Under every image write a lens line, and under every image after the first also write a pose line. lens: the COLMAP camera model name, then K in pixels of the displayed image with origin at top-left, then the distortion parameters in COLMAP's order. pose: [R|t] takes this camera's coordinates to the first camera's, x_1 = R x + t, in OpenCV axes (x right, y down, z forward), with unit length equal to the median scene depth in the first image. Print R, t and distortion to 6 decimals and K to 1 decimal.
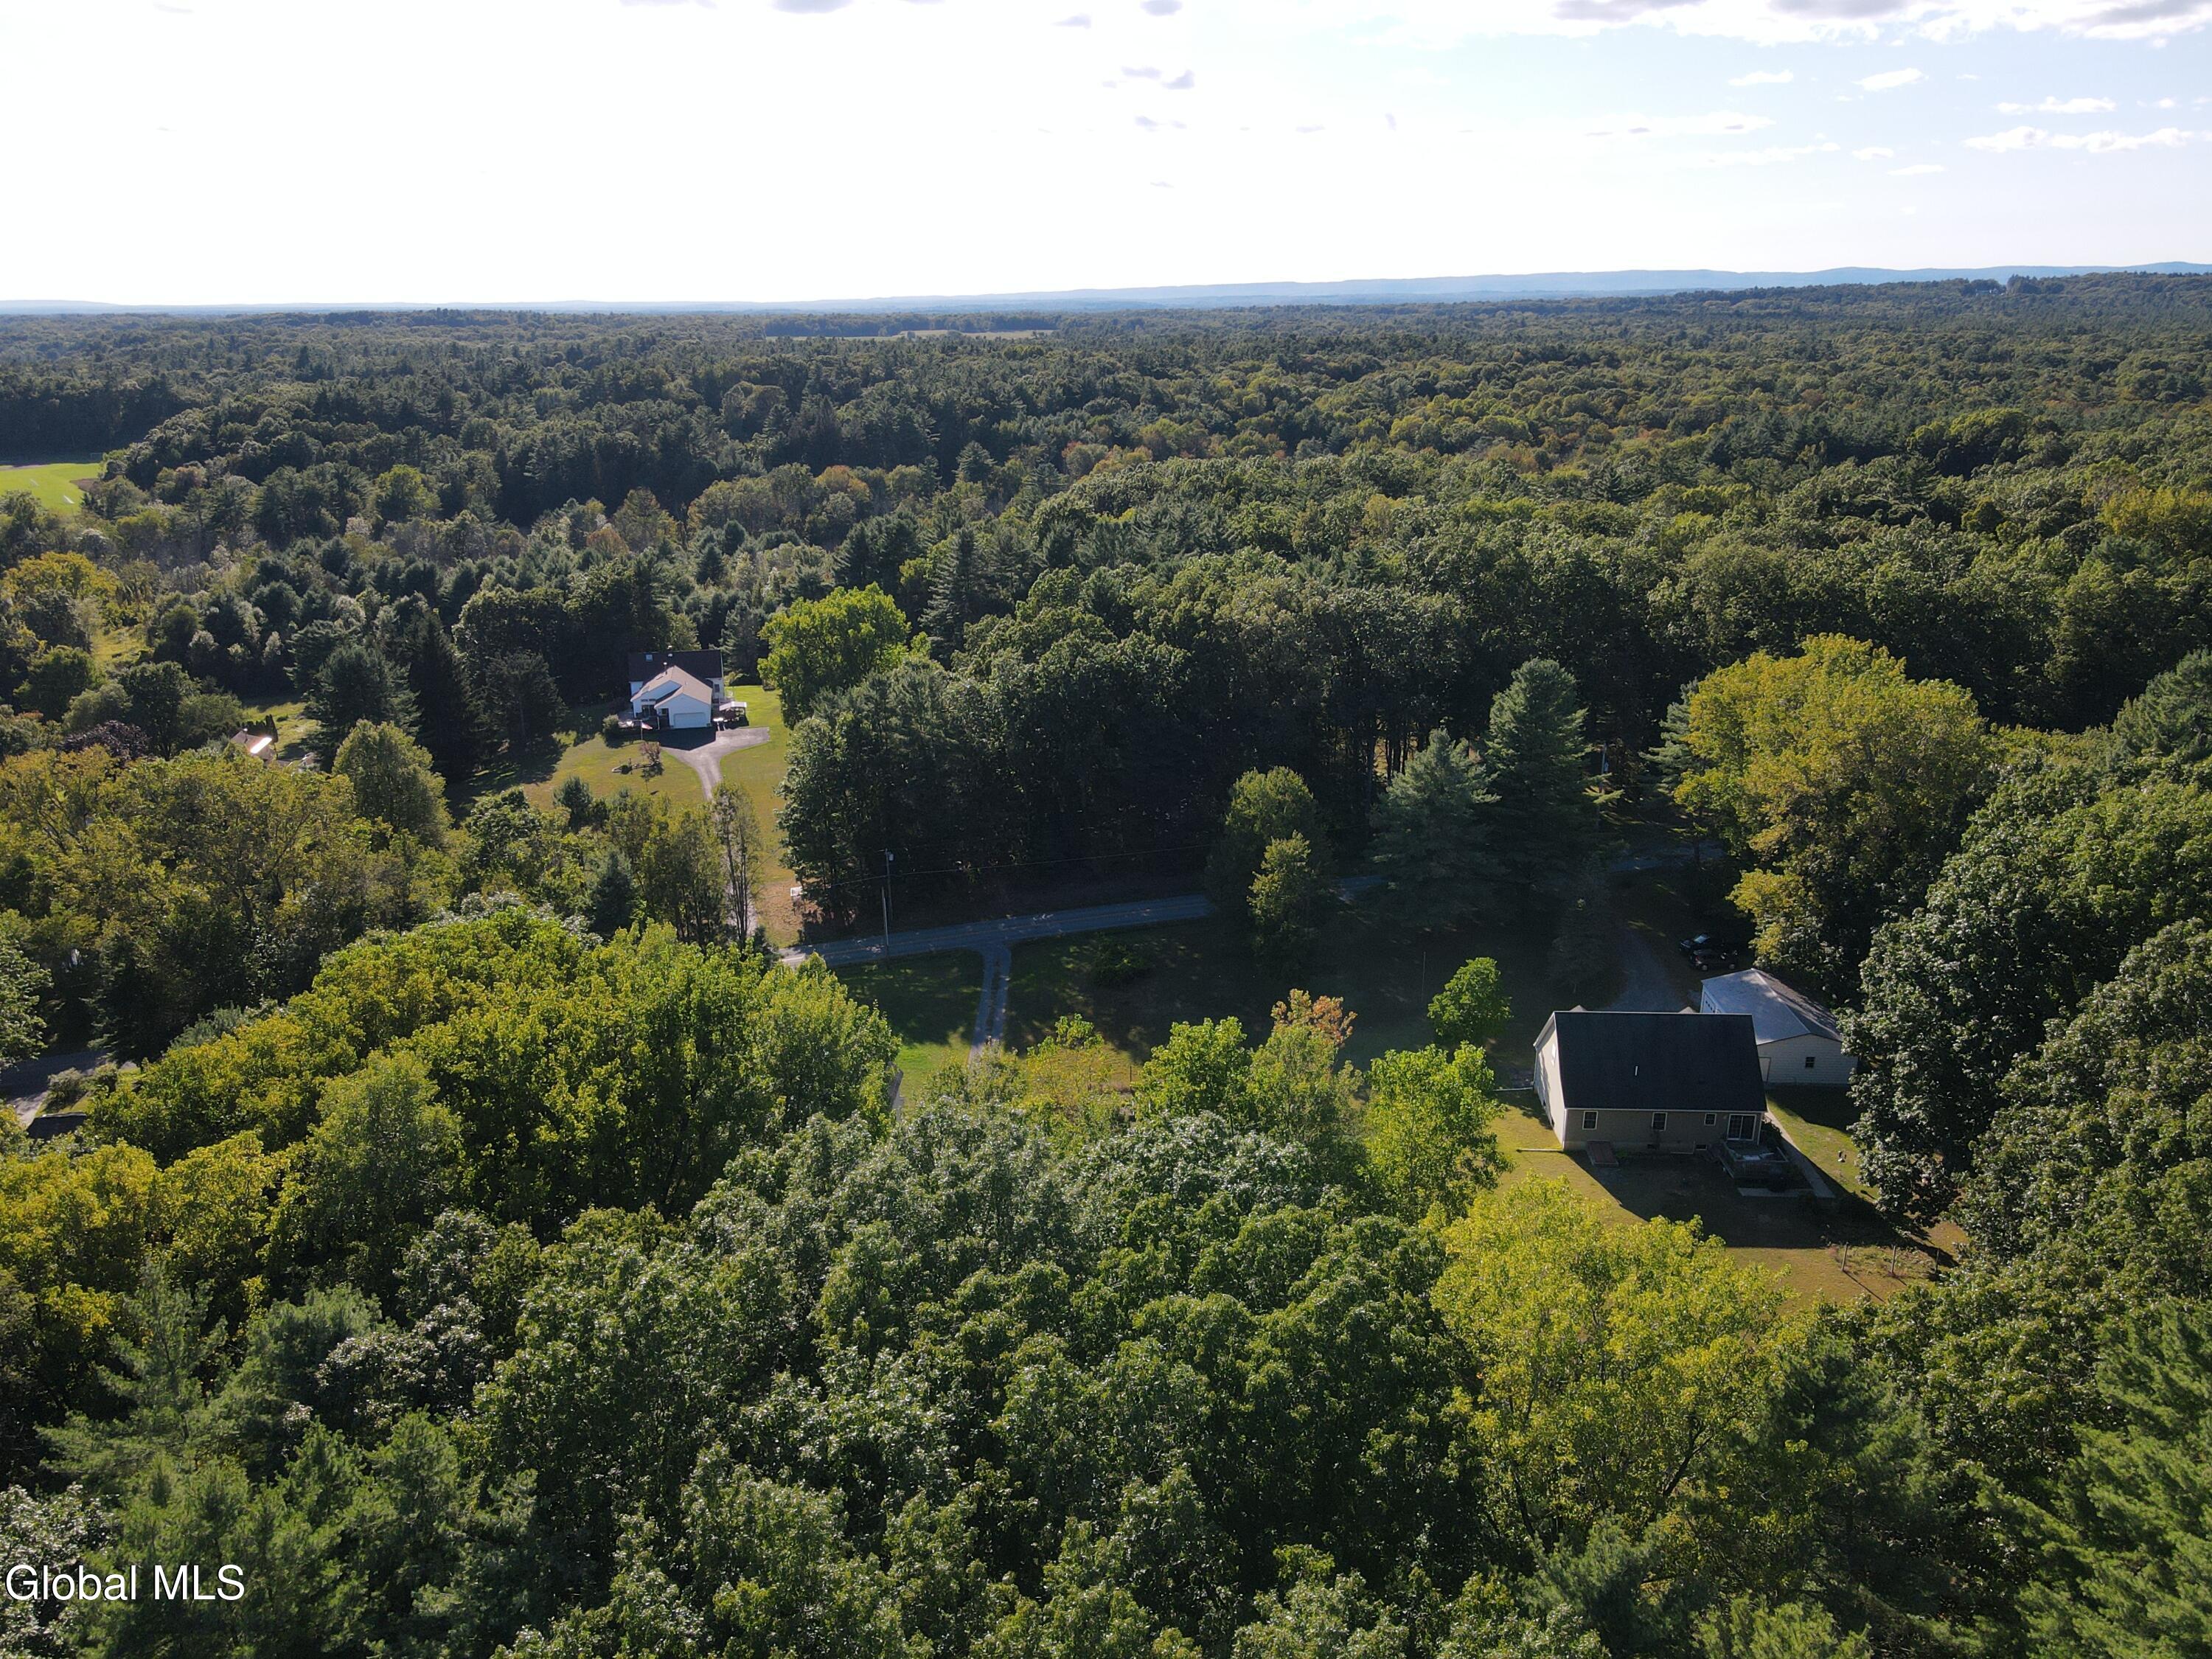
lens RADIAL K [[1614.8, 0, 1102.3], [0, 1614.8, 834.1], [0, 0, 1]] dist [0.015367, -0.004638]
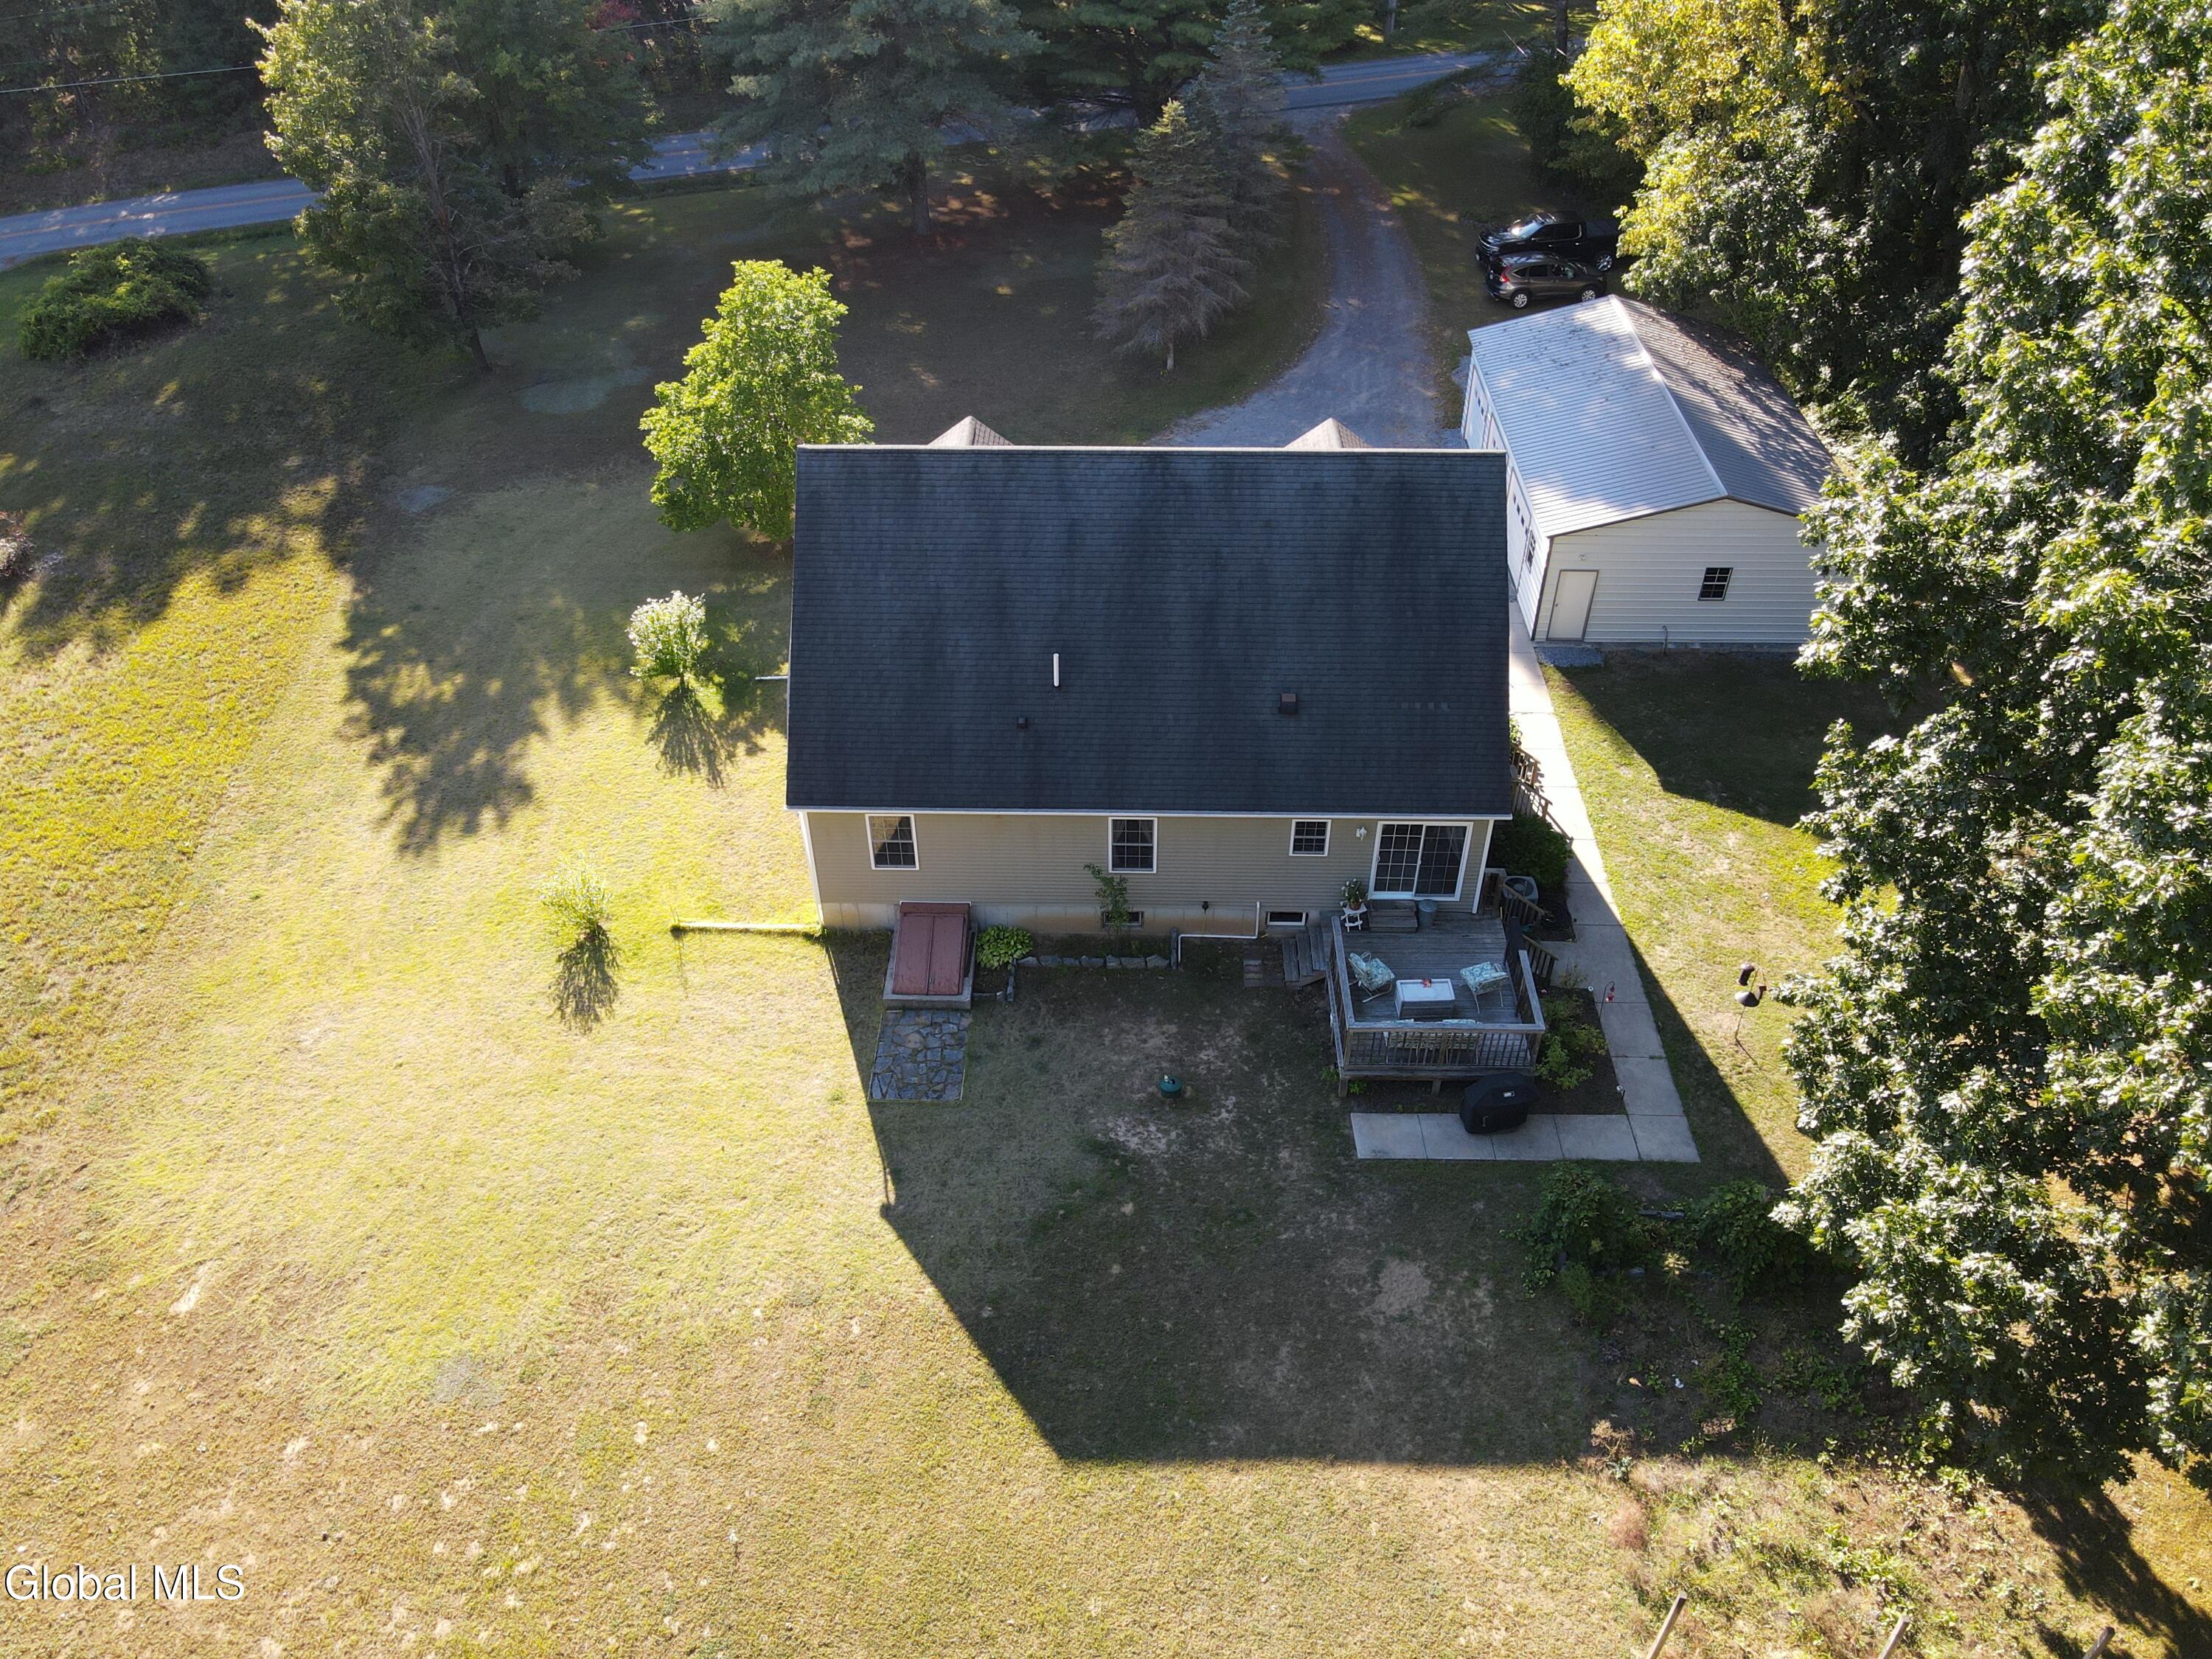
lens RADIAL K [[1635.9, 0, 1100.8], [0, 1635.9, 832.0], [0, 0, 1]] dist [0.008228, 0.005525]
pose [[0.999702, -0.021314, 0.011925, 0.317401], [0.015372, 0.928537, 0.370922, 0.065243], [-0.018979, -0.370628, 0.928588, 0.697759]]
